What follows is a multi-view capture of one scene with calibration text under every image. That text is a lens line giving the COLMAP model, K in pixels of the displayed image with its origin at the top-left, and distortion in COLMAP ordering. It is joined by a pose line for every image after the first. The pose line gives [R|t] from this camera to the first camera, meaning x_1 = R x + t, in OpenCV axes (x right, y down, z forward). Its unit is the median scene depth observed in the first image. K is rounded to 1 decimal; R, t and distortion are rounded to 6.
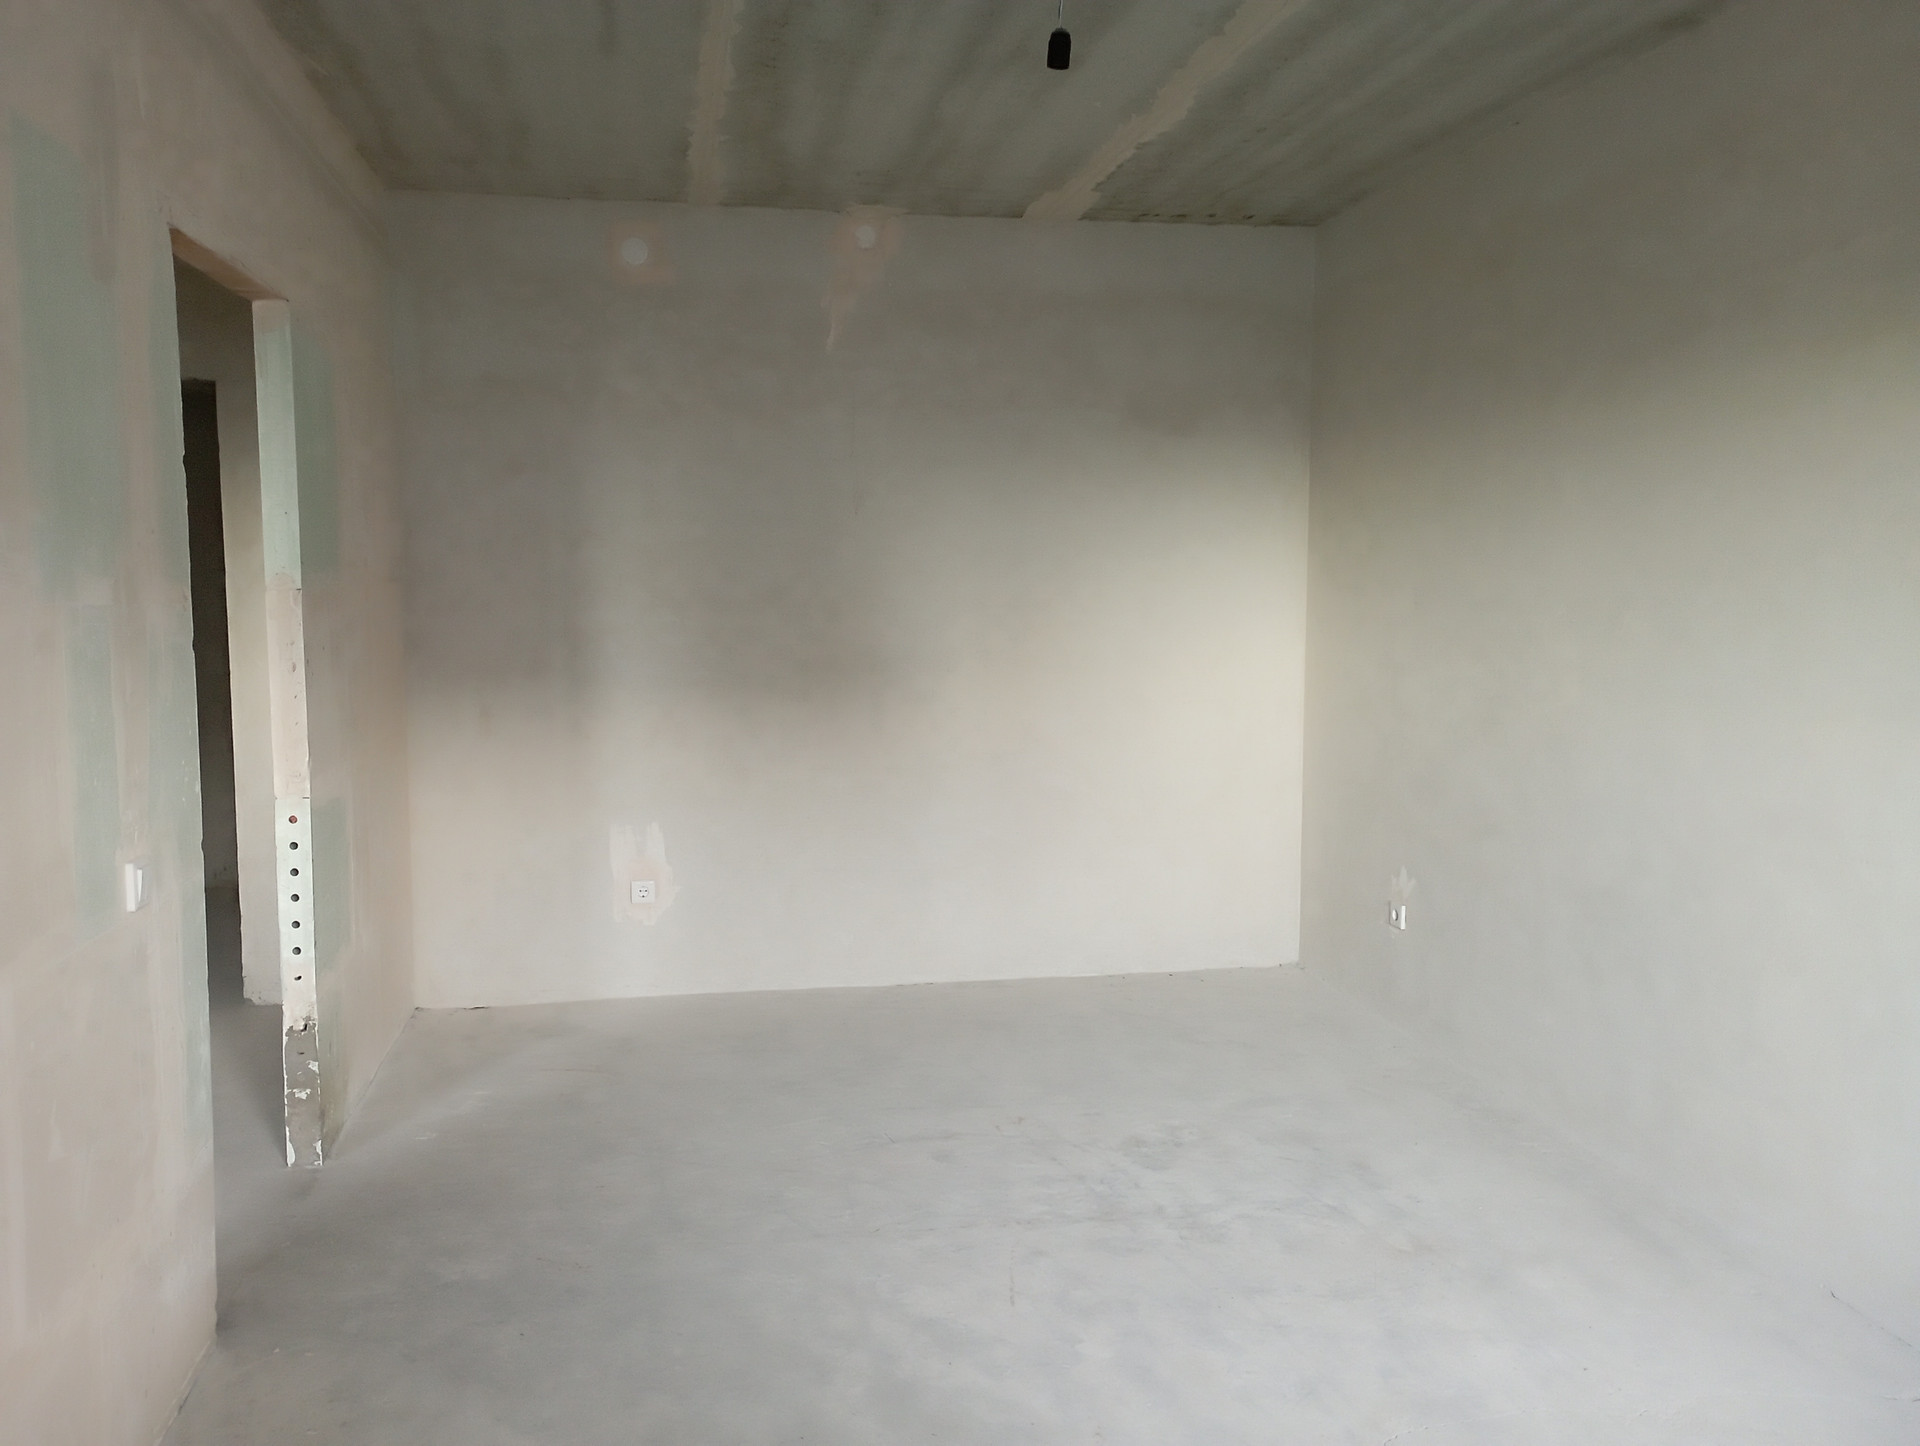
lens RADIAL K [[1481.2, 0, 959.5], [0, 1481.2, 750.2], [0, 0, 1]] dist [0.081346, 0.000251]
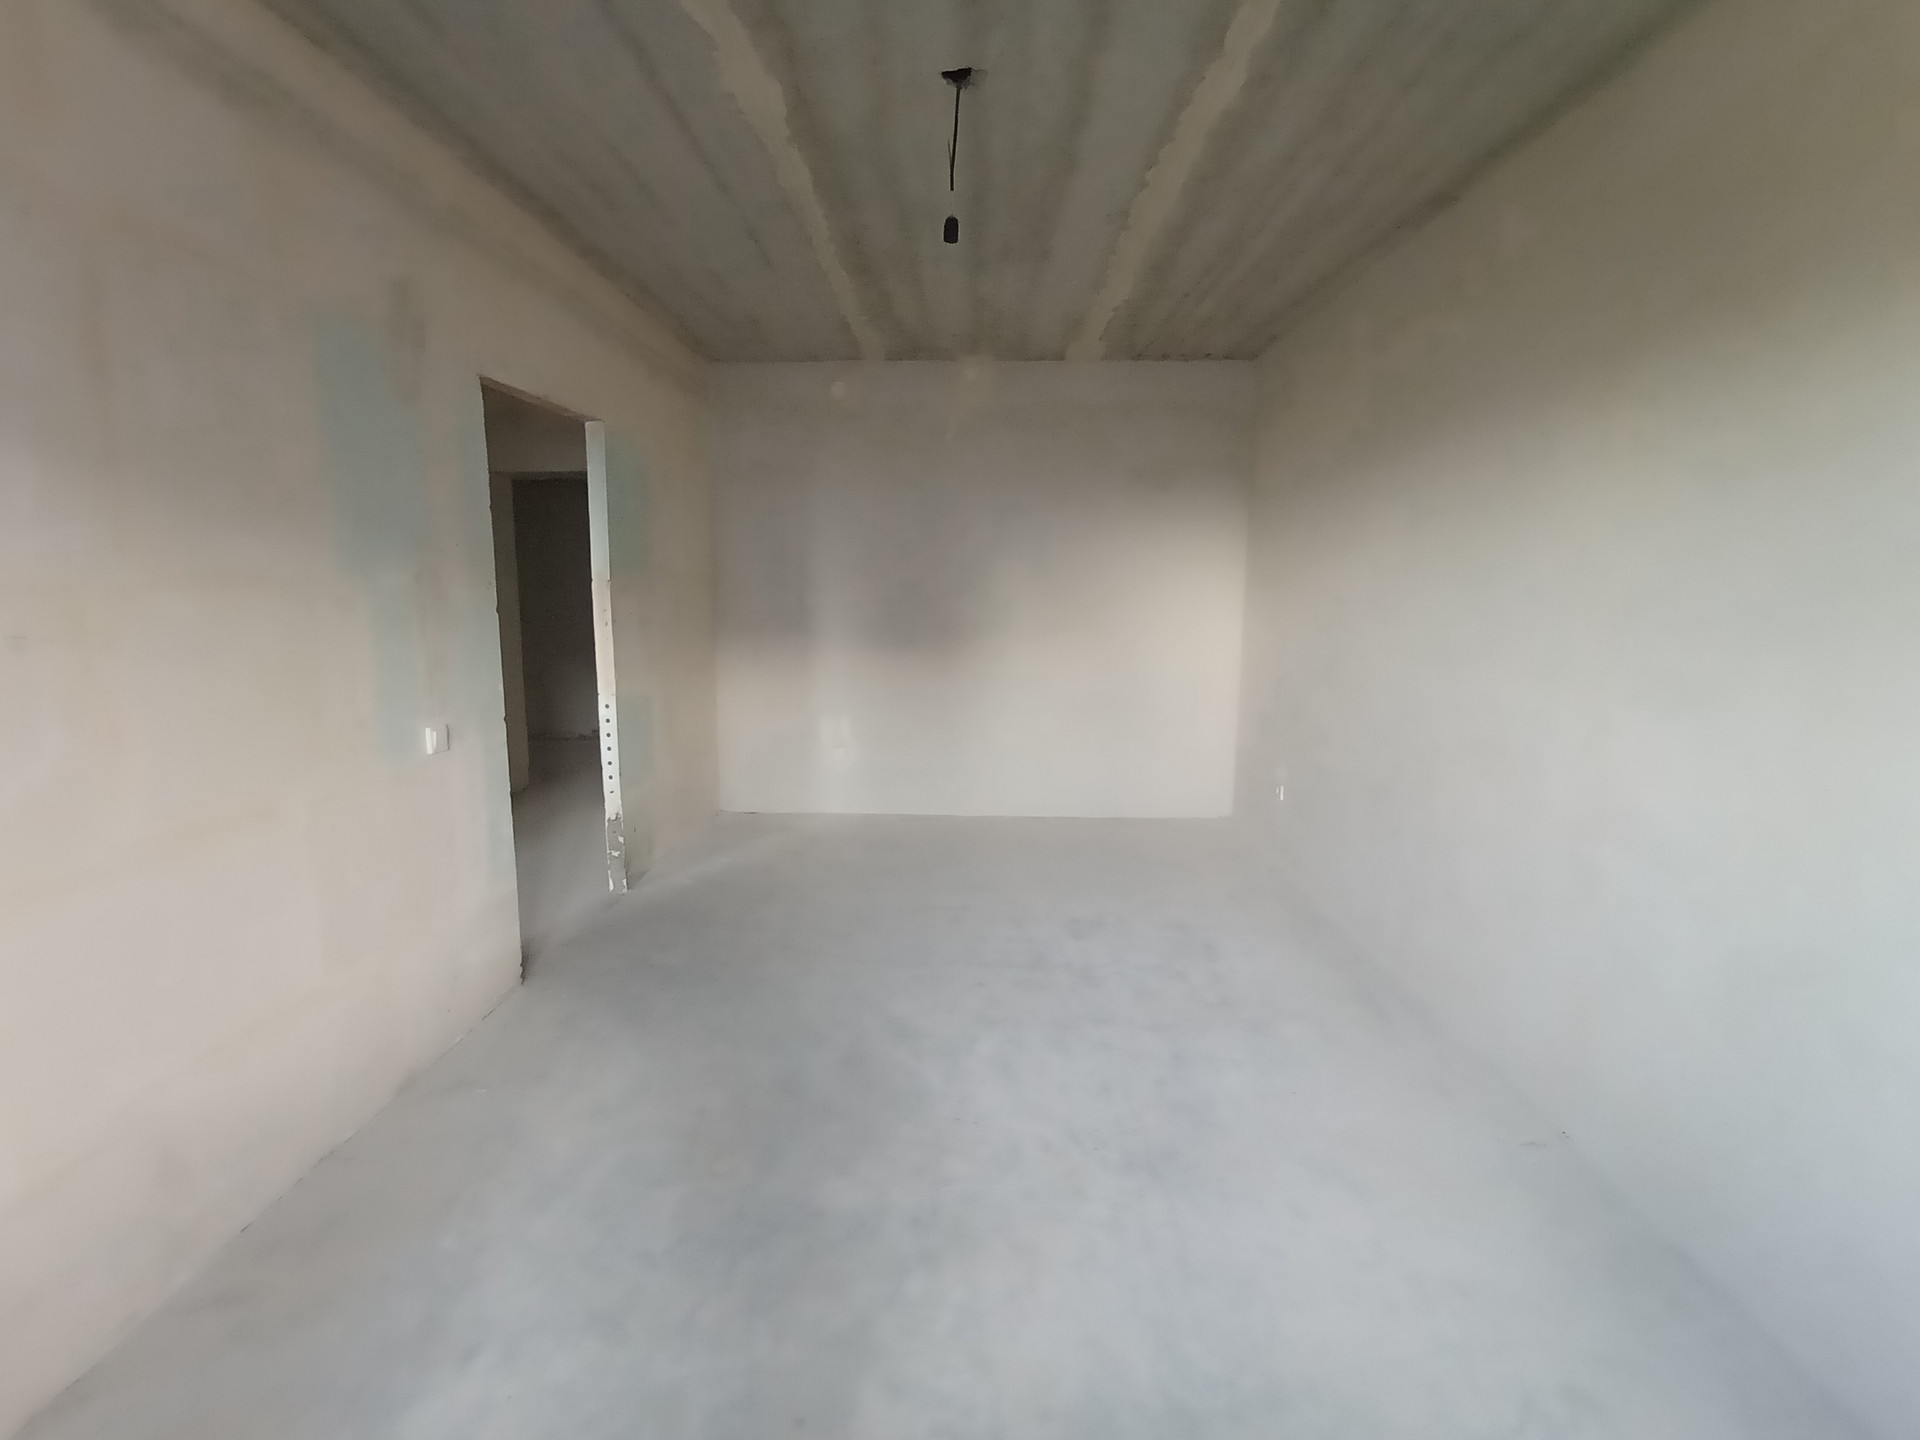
lens RADIAL K [[821.4, 0, 960.0], [0, 821.4, 720.0], [0, 0, 1]] dist [-0.026622, -0.000634]
pose [[0.980185, 0.040968, -0.193801, 0.142186], [-0.030914, 0.998028, 0.054625, -0.004246], [0.195656, -0.047552, 0.979519, 0.086864]]
